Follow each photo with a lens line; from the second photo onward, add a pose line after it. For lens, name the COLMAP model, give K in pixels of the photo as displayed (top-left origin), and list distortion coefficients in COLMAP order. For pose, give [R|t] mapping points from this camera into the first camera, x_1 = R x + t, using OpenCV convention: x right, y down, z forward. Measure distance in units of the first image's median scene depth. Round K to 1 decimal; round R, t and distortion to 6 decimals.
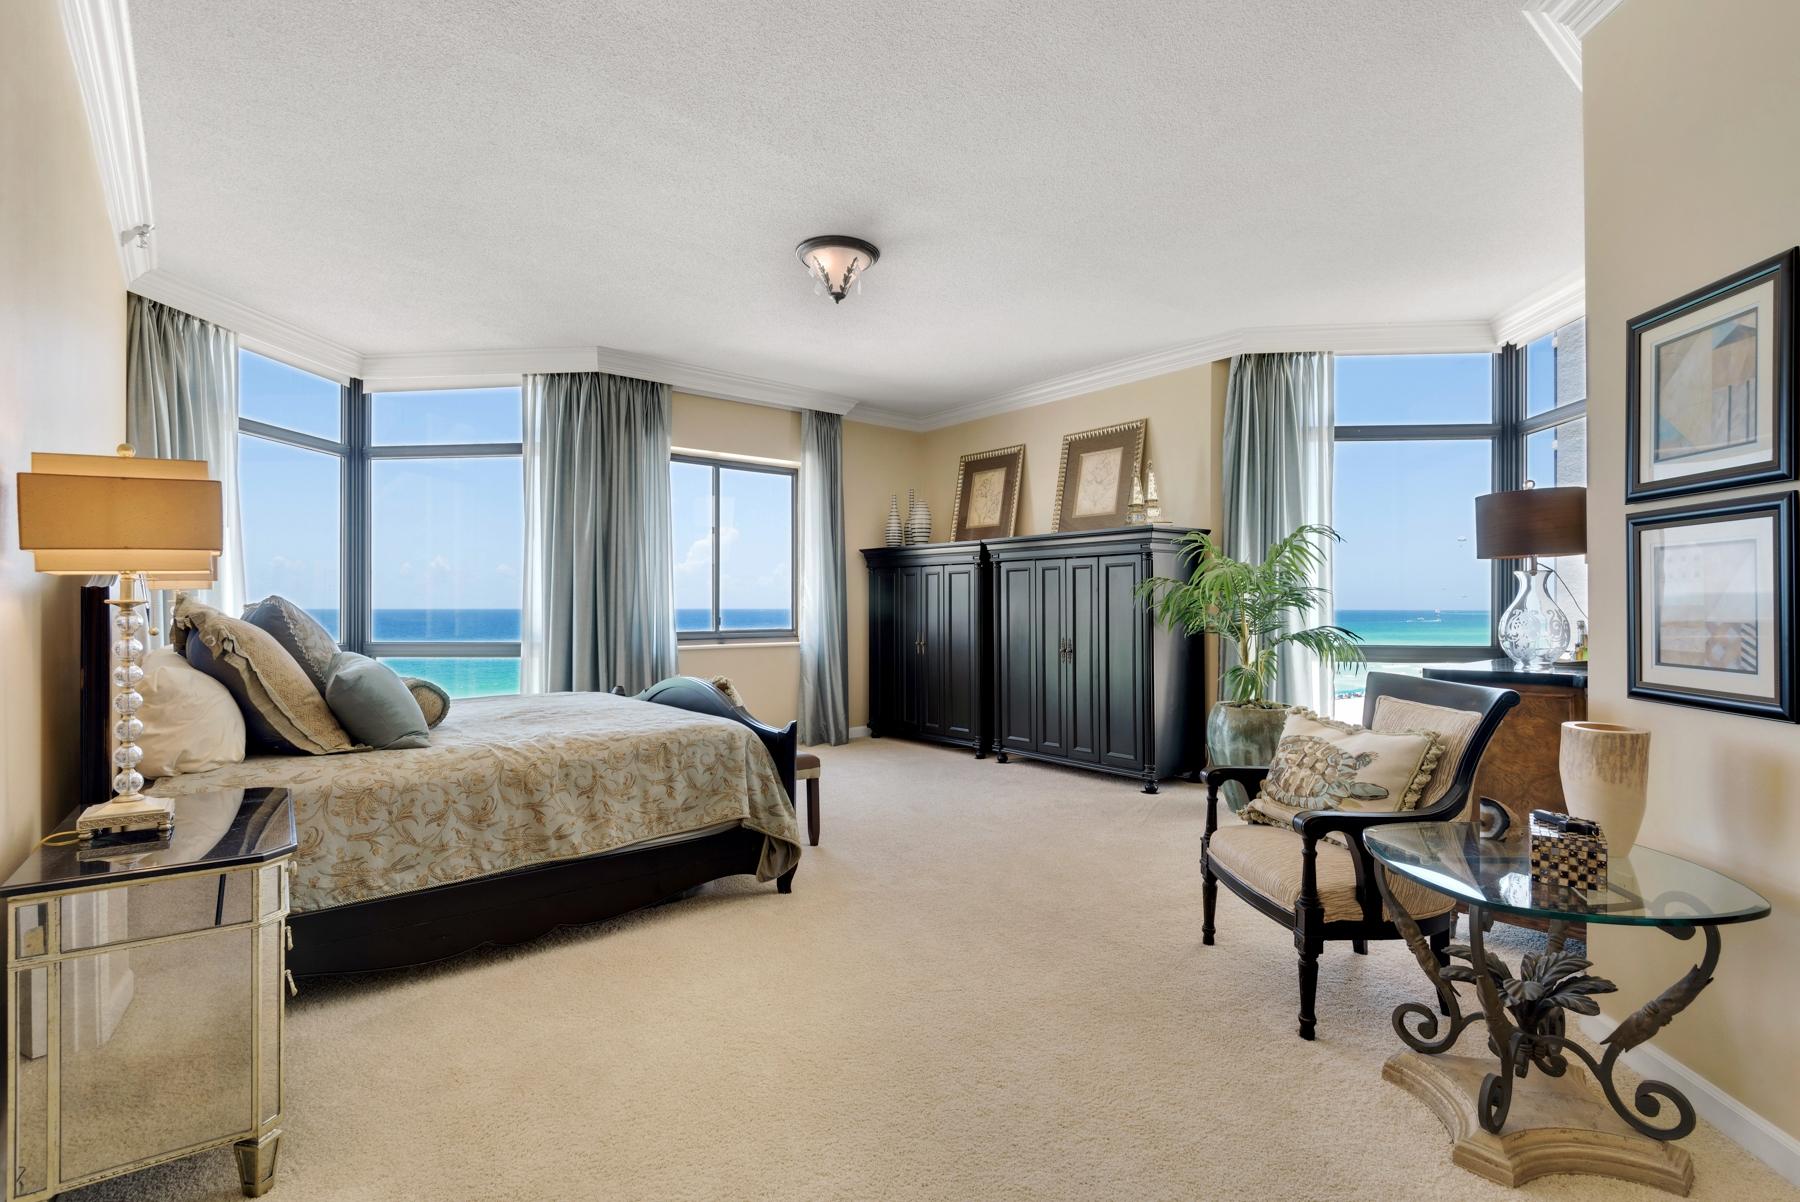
lens RADIAL K [[843.2, 0, 900.0], [0, 843.2, 601.0], [0, 0, 1]] dist [0.000389, 0.000092]
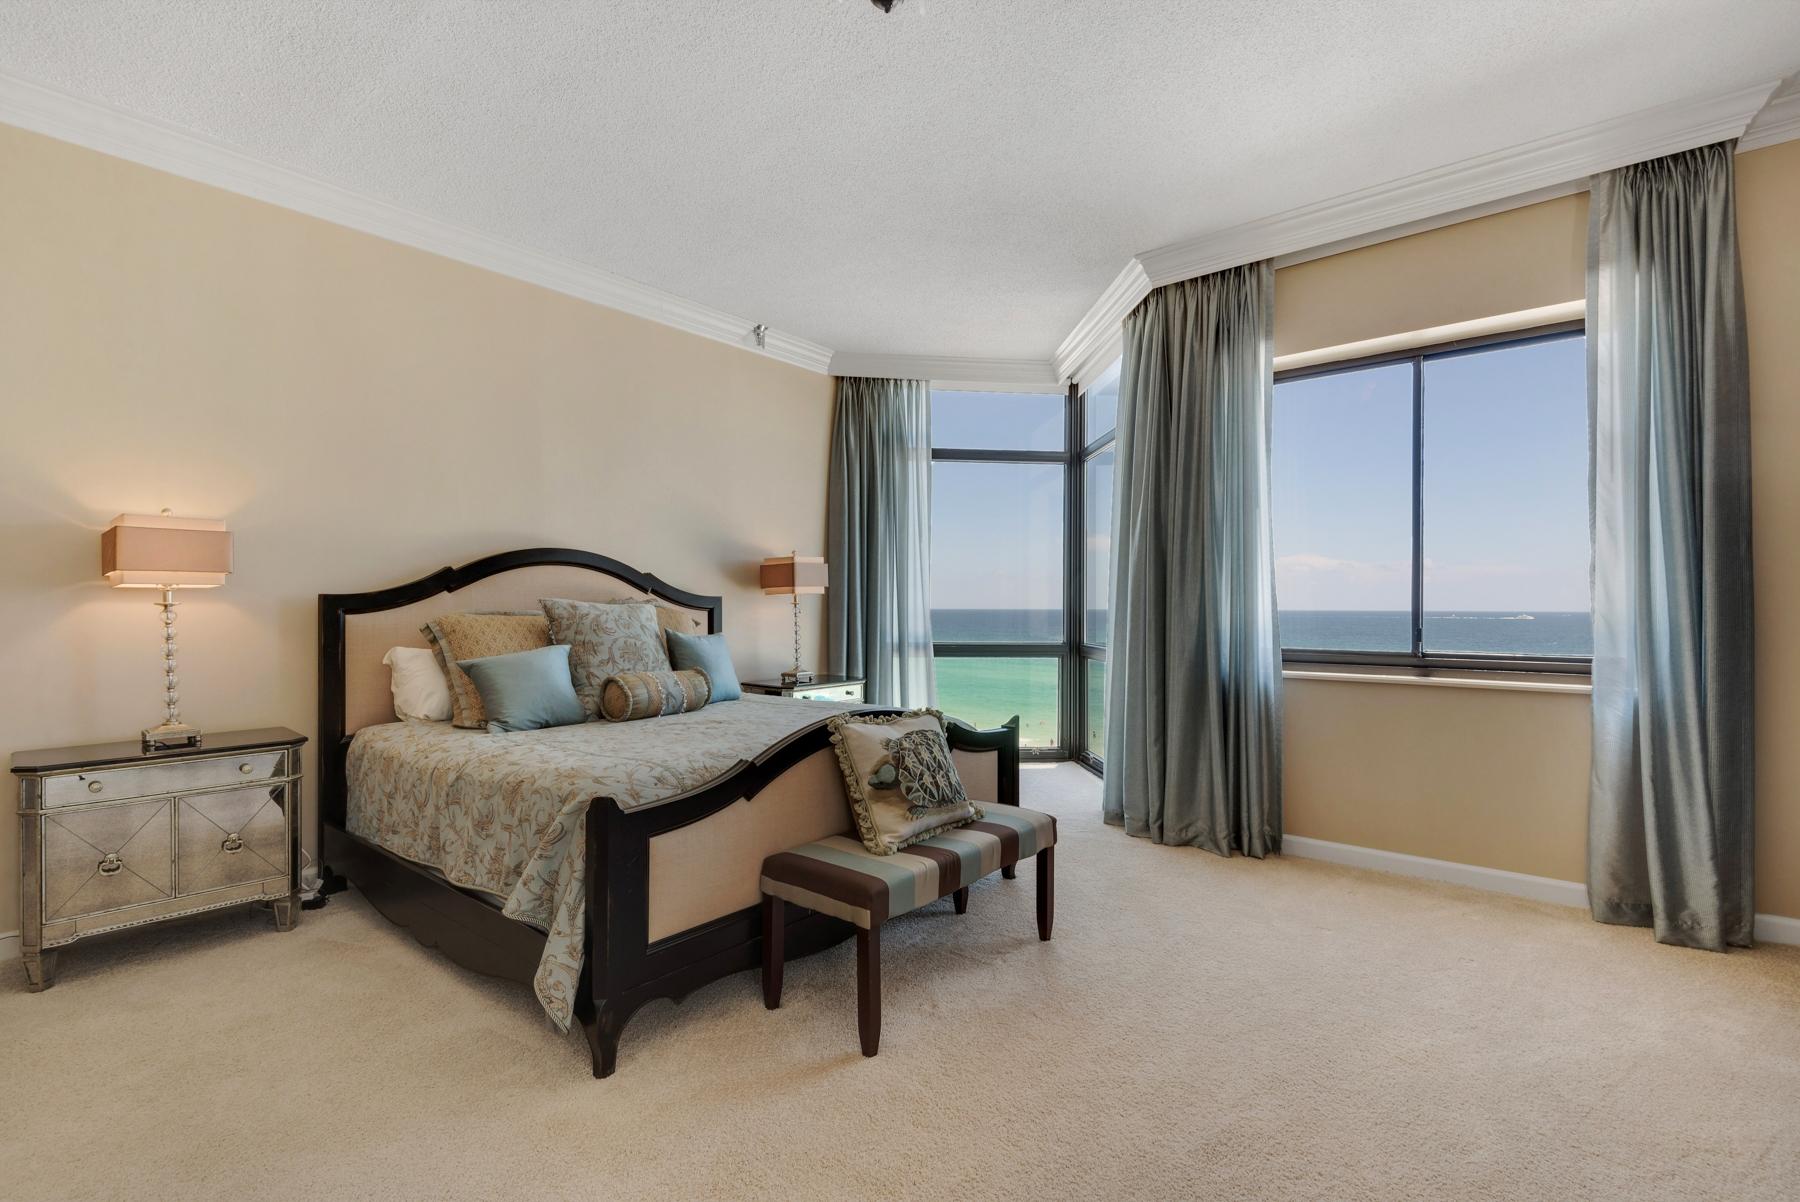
lens RADIAL K [[833.6, 0, 900.0], [0, 833.6, 601.0], [0, 0, 1]] dist [0.045090, -0.000168]
pose [[0.198215, -0.007088, -0.980133, 0.298714], [0.005421, 0.999966, -0.006135, 0.003176], [0.980144, -0.004097, 0.198247, 0.592307]]
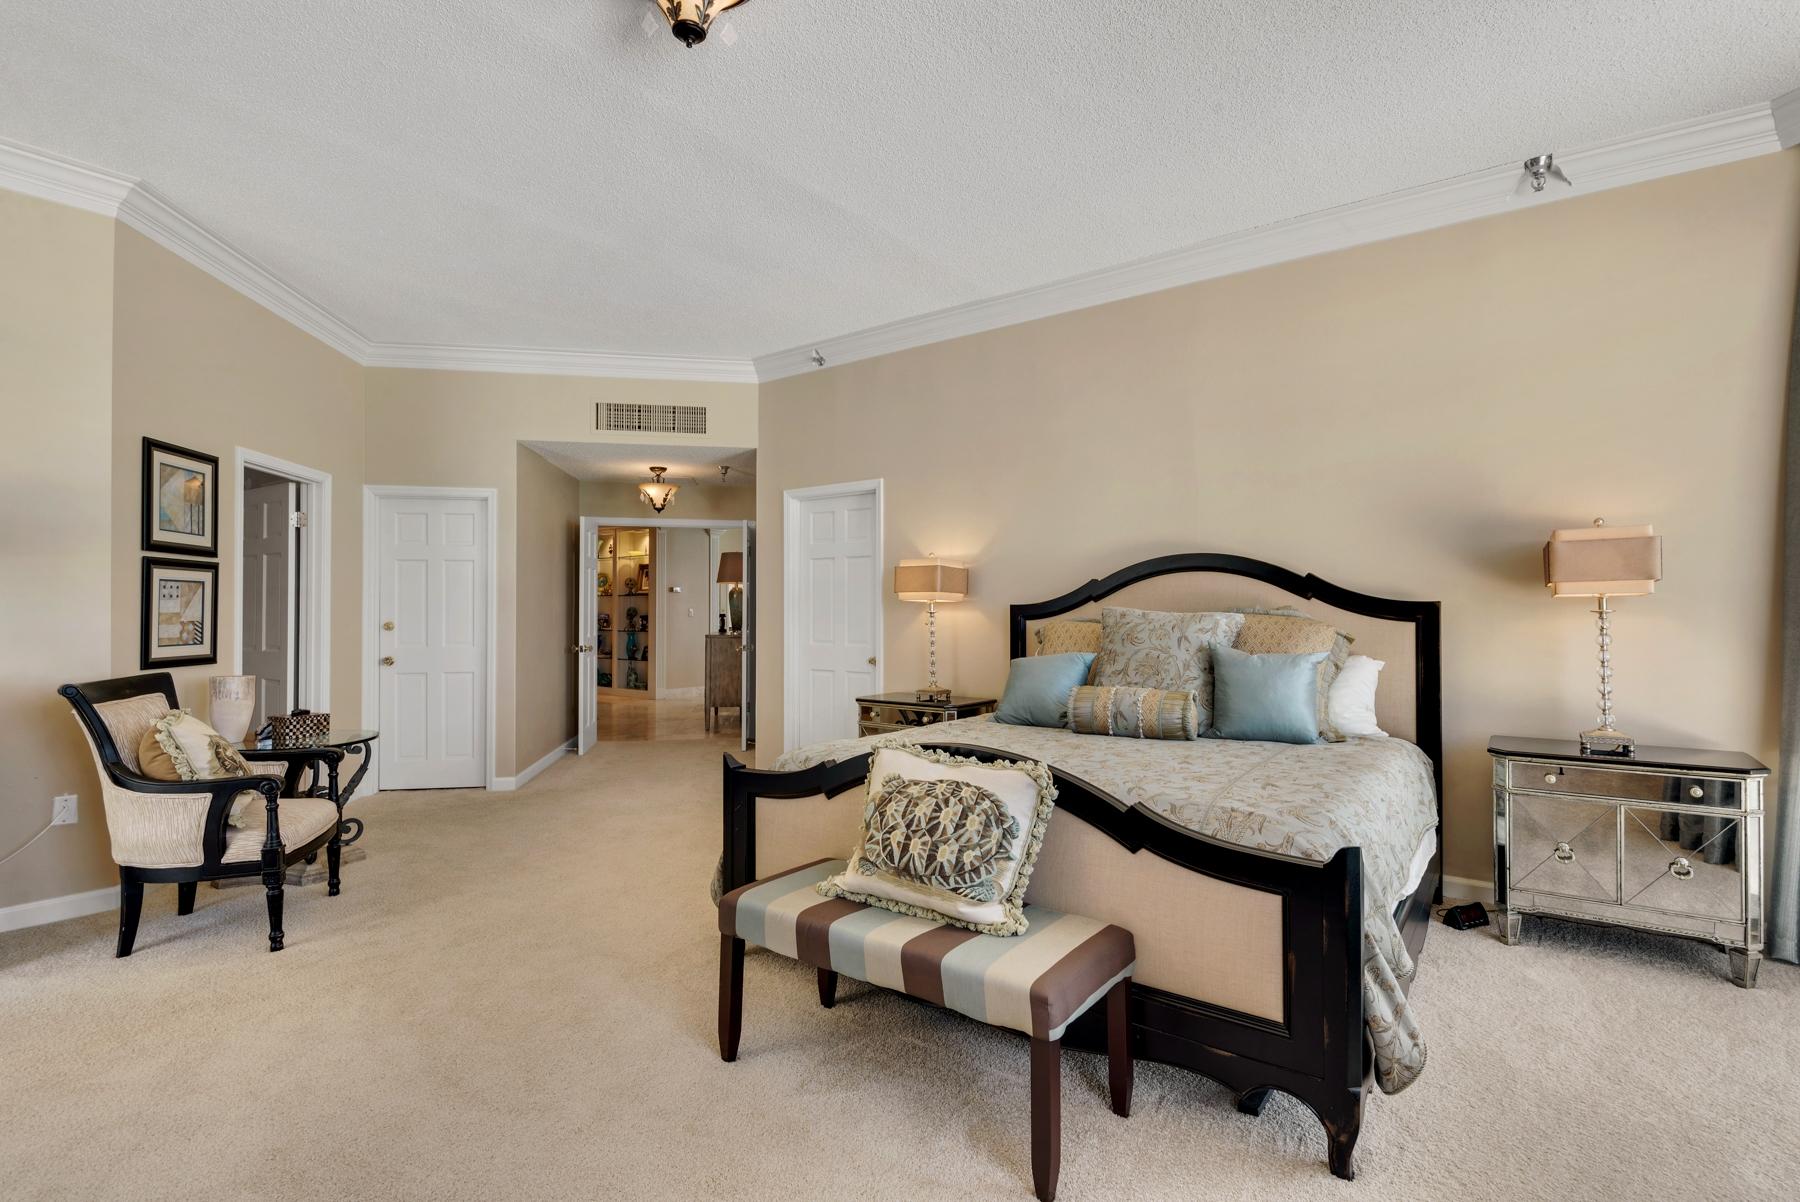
lens RADIAL K [[843.2, 0, 900.0], [0, 843.2, 601.0], [0, 0, 1]] dist [0.000389, 0.000092]
pose [[-0.975680, -0.006089, -0.219114, -0.081264], [-0.002269, 0.999841, -0.017681, 0.003187], [0.219187, -0.016754, -0.975539, 1.065460]]
